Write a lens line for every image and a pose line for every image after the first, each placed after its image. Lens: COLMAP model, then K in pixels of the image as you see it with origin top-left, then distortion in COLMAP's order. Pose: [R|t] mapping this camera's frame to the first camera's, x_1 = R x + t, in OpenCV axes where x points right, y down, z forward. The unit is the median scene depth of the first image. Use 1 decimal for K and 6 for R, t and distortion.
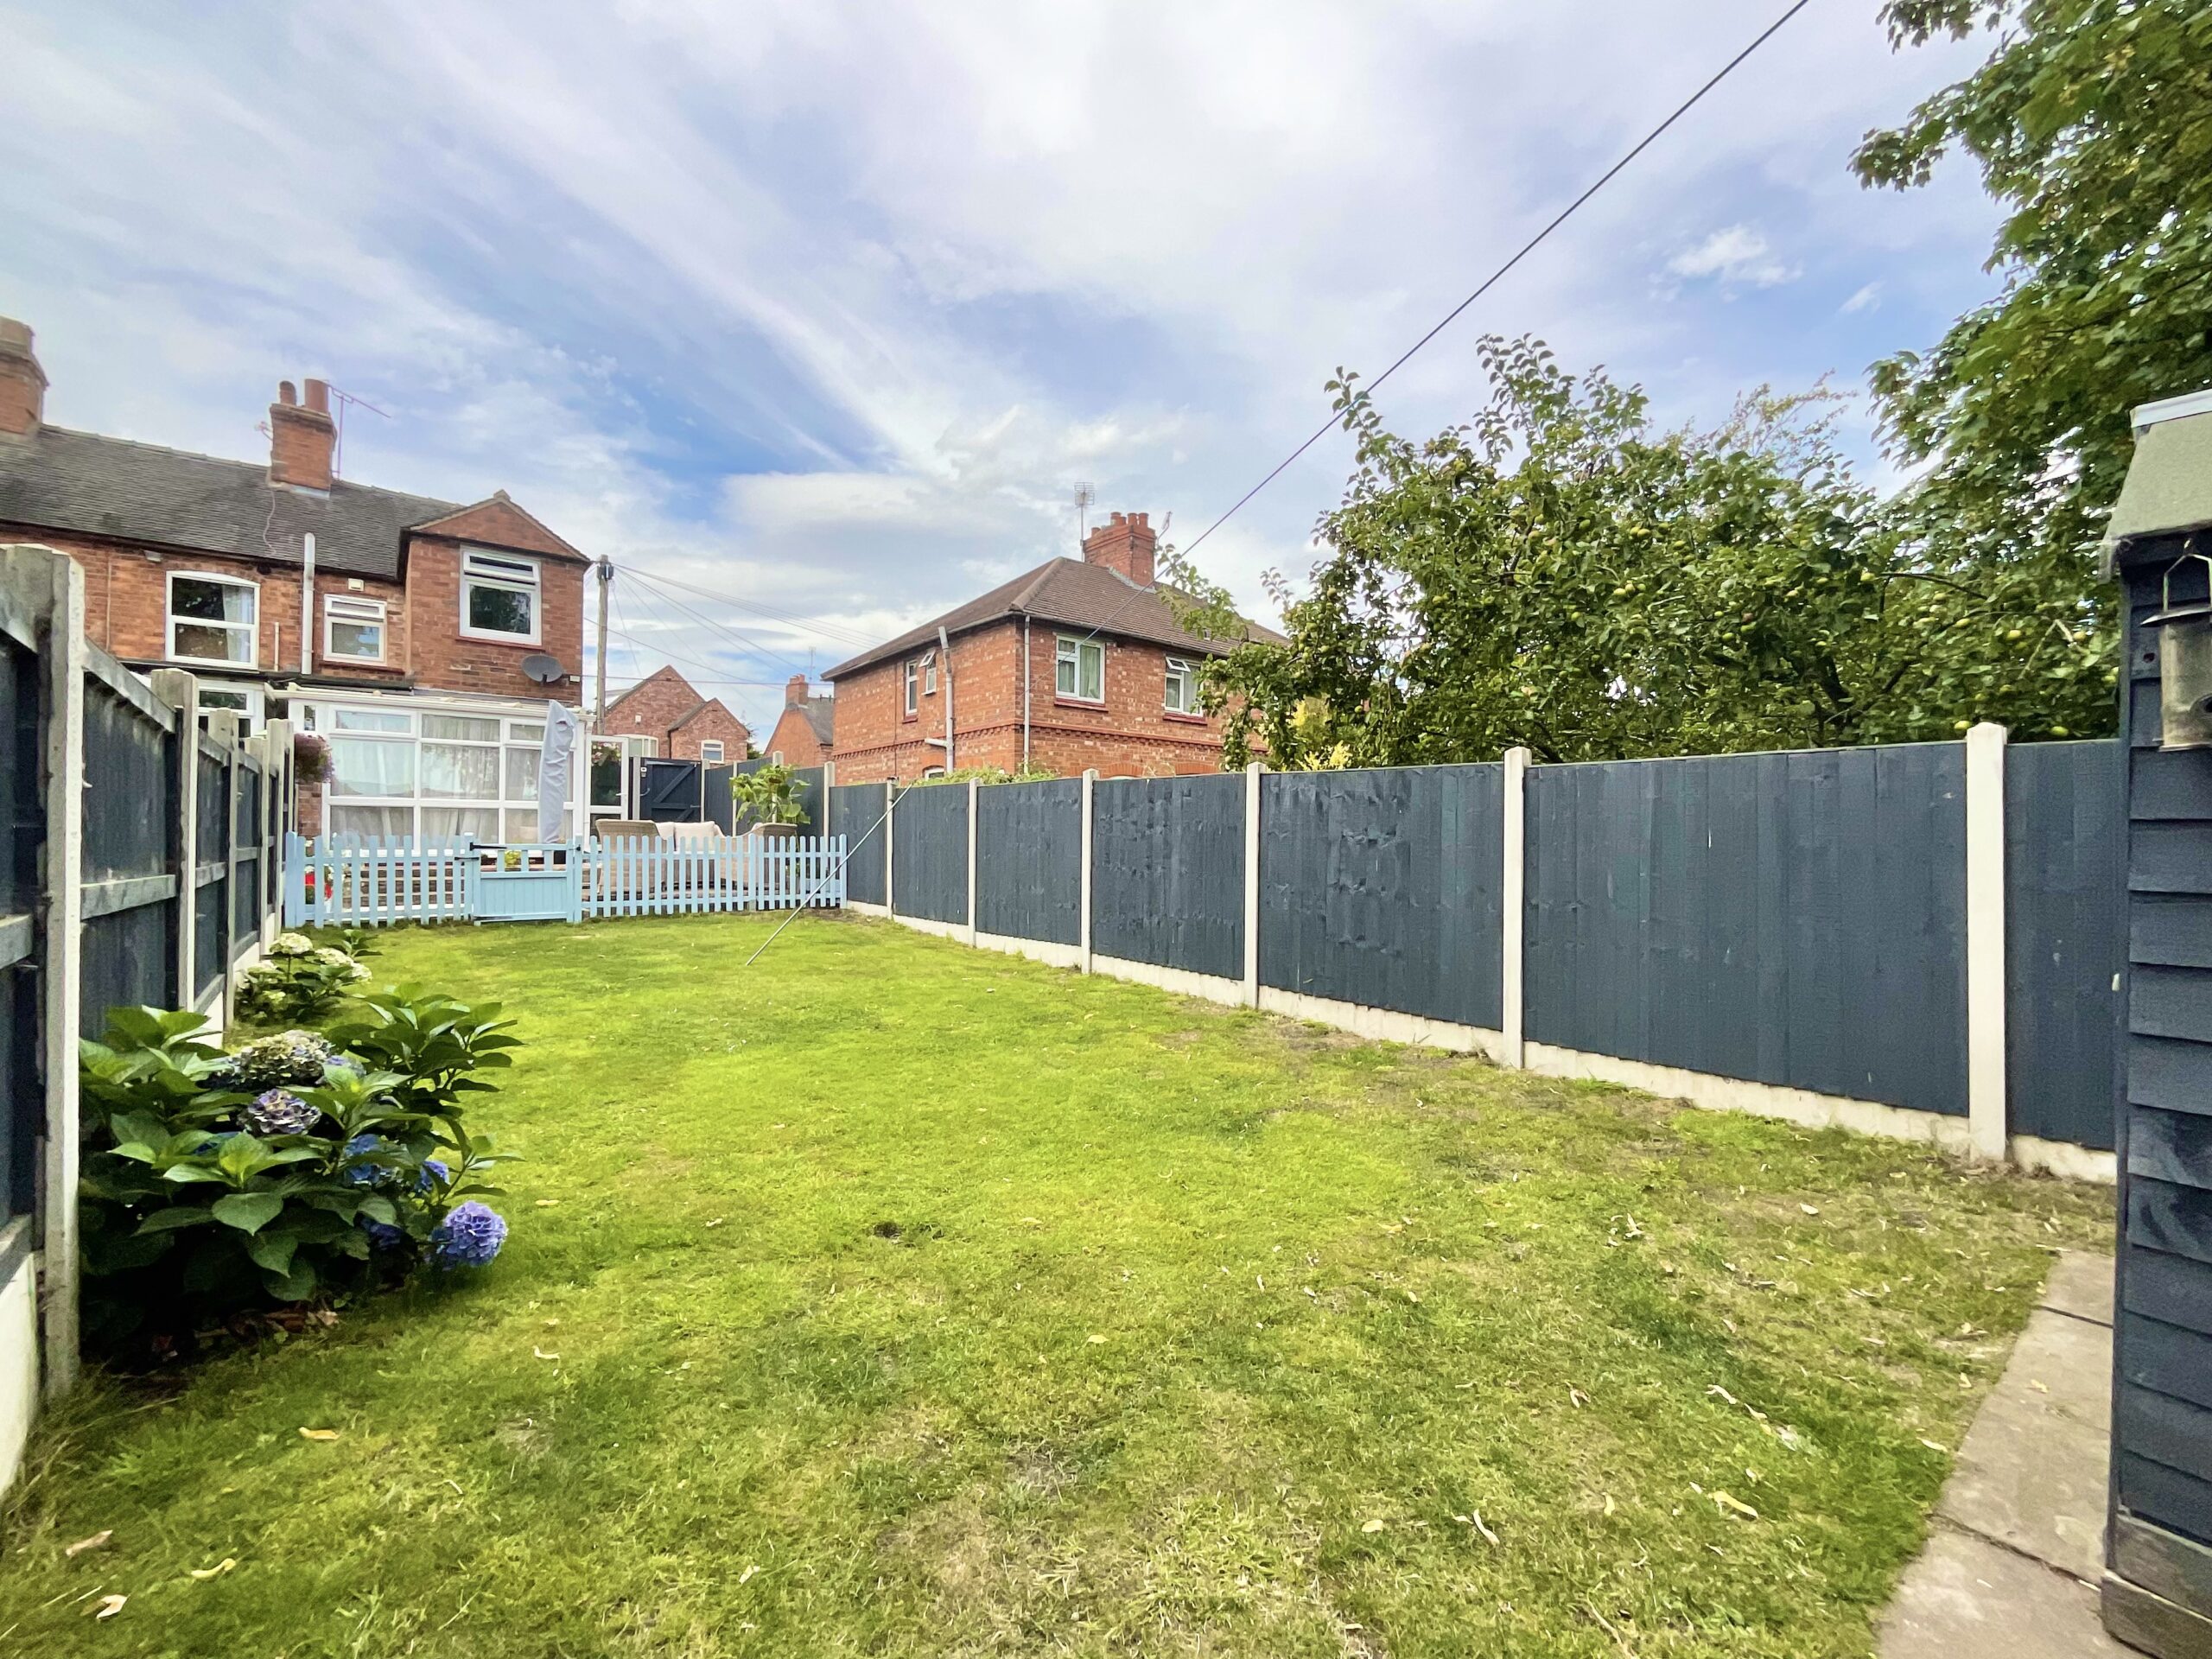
lens RADIAL K [[892.8, 0, 1103.0], [0, 892.8, 831.3], [0, 0, 1]] dist [-0.002773, -0.000249]
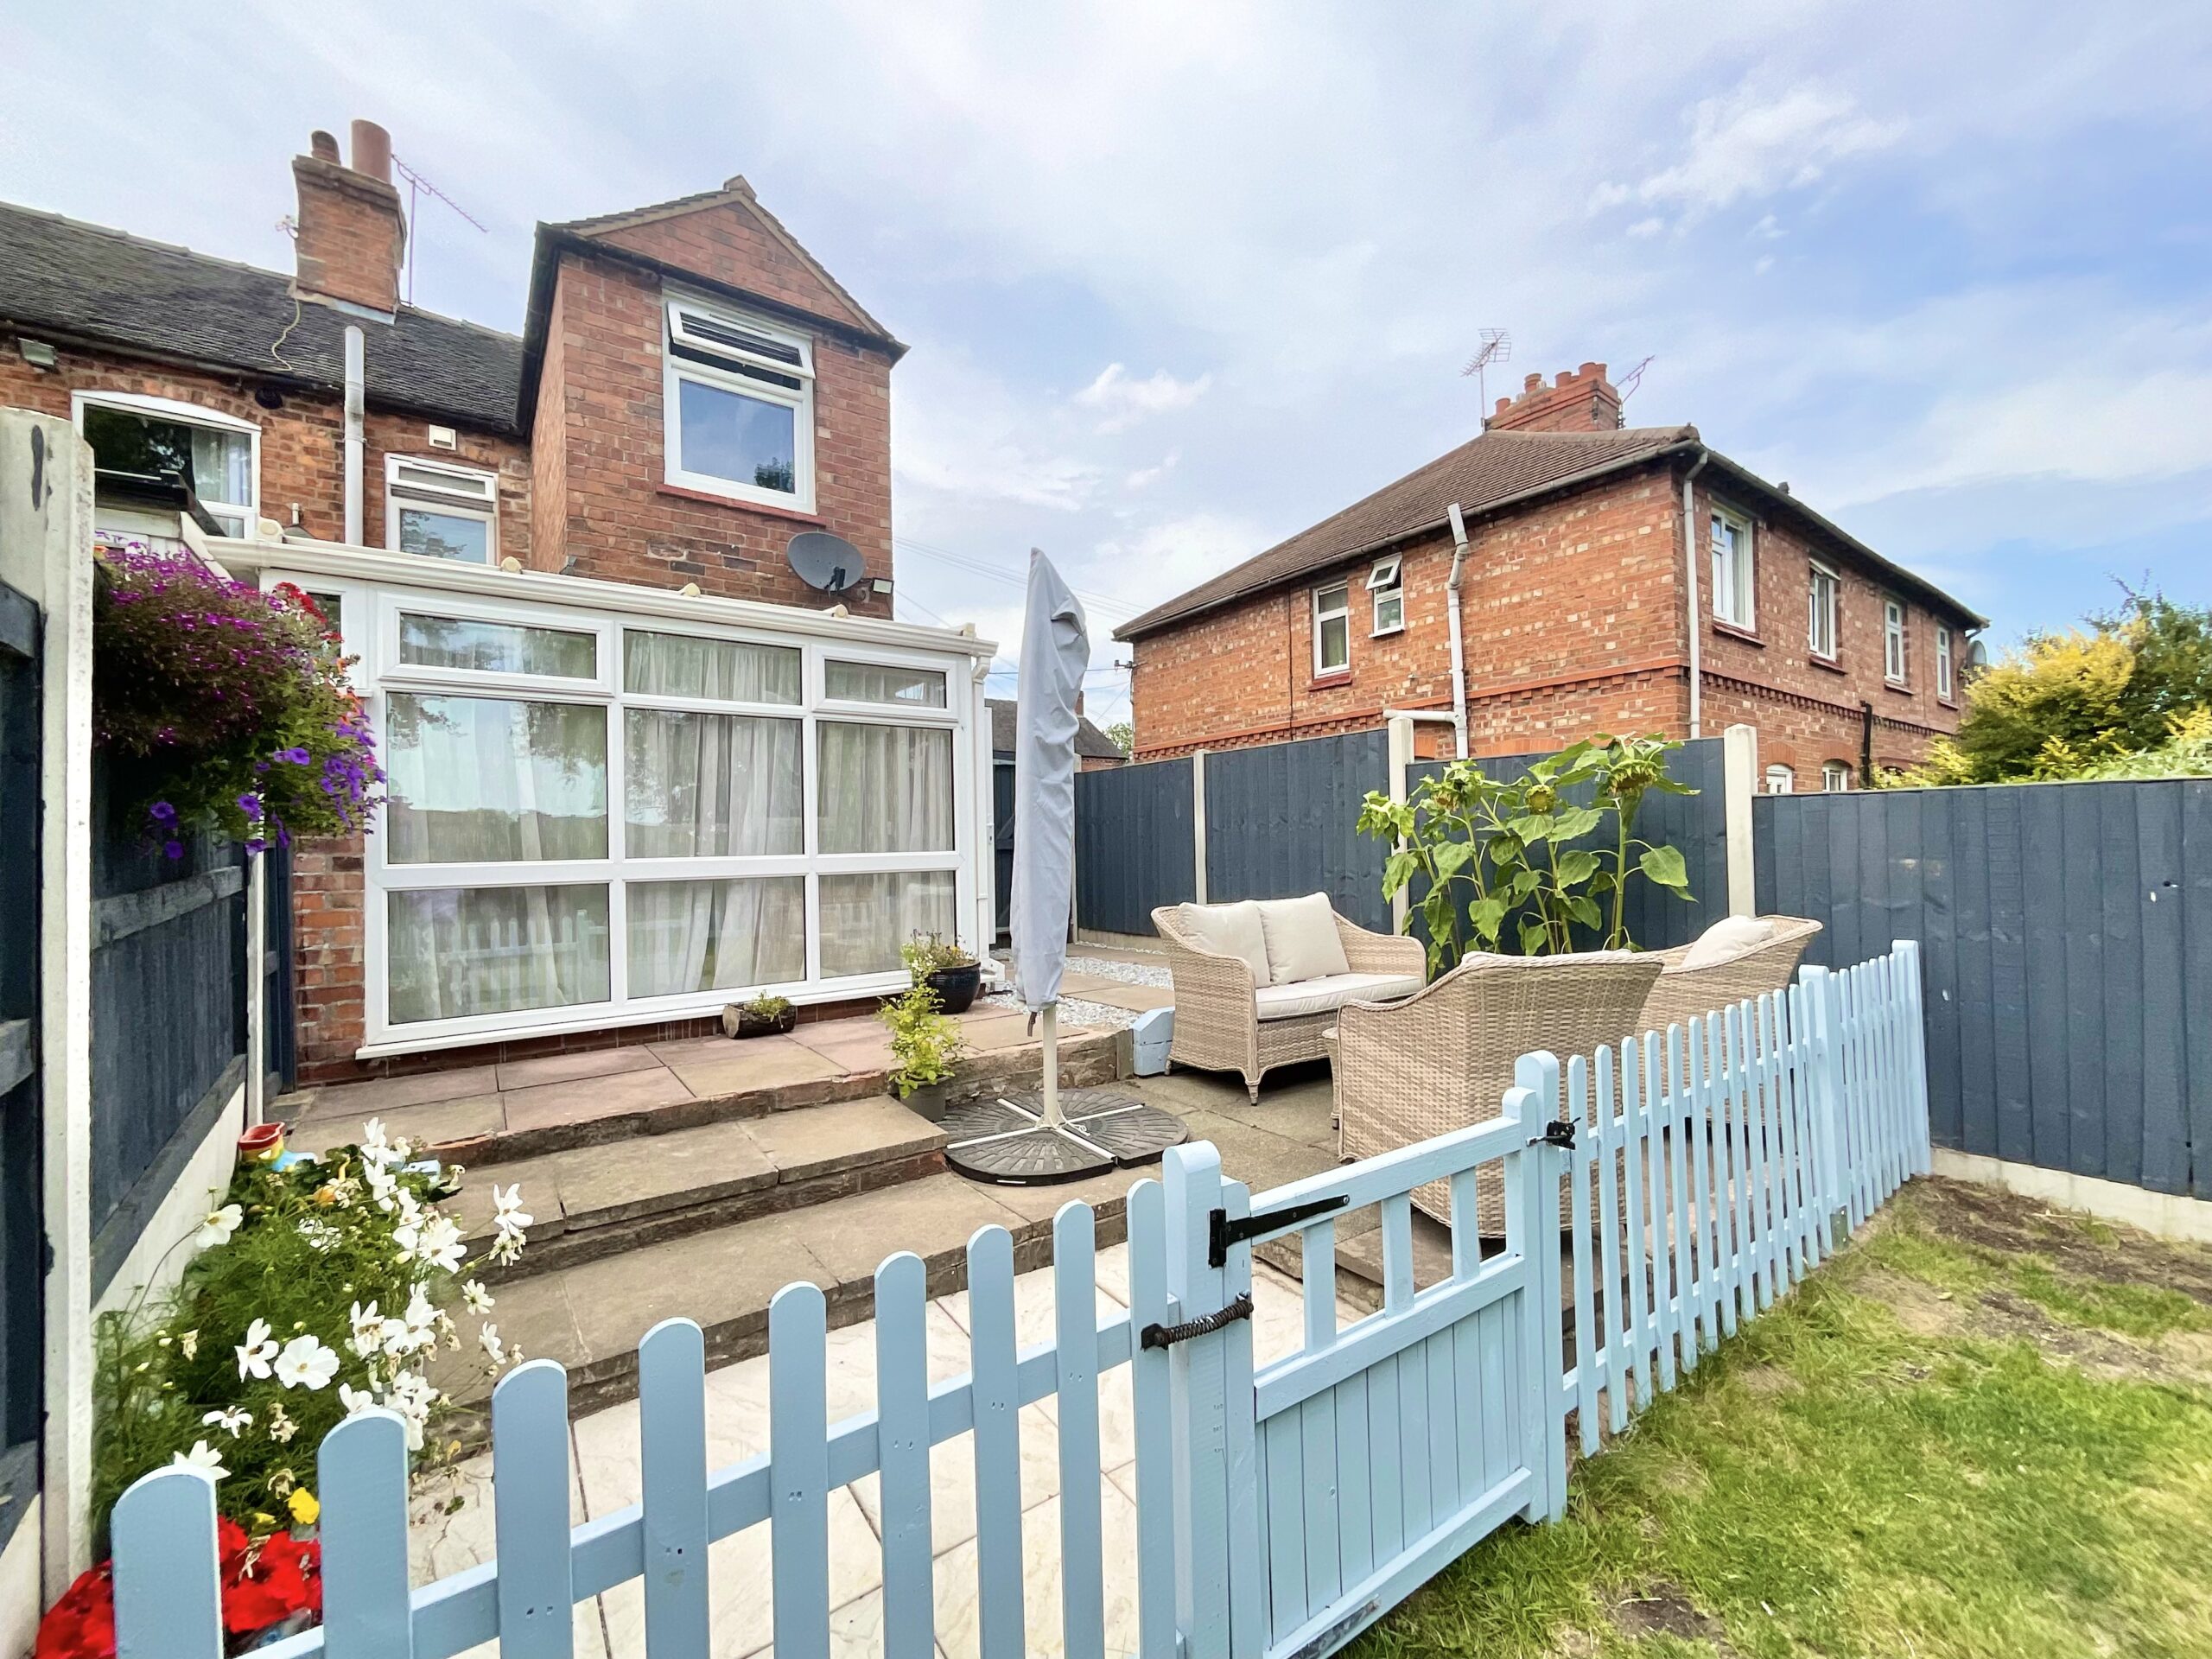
lens RADIAL K [[892.1, 0, 1104.3], [0, 892.1, 843.0], [0, 0, 1]] dist [-0.011959, 0.000138]
pose [[0.997854, -0.026200, -0.060009, -0.433421], [0.026338, 0.999652, 0.001511, -0.030353], [0.059948, -0.003088, 0.998197, 0.513646]]
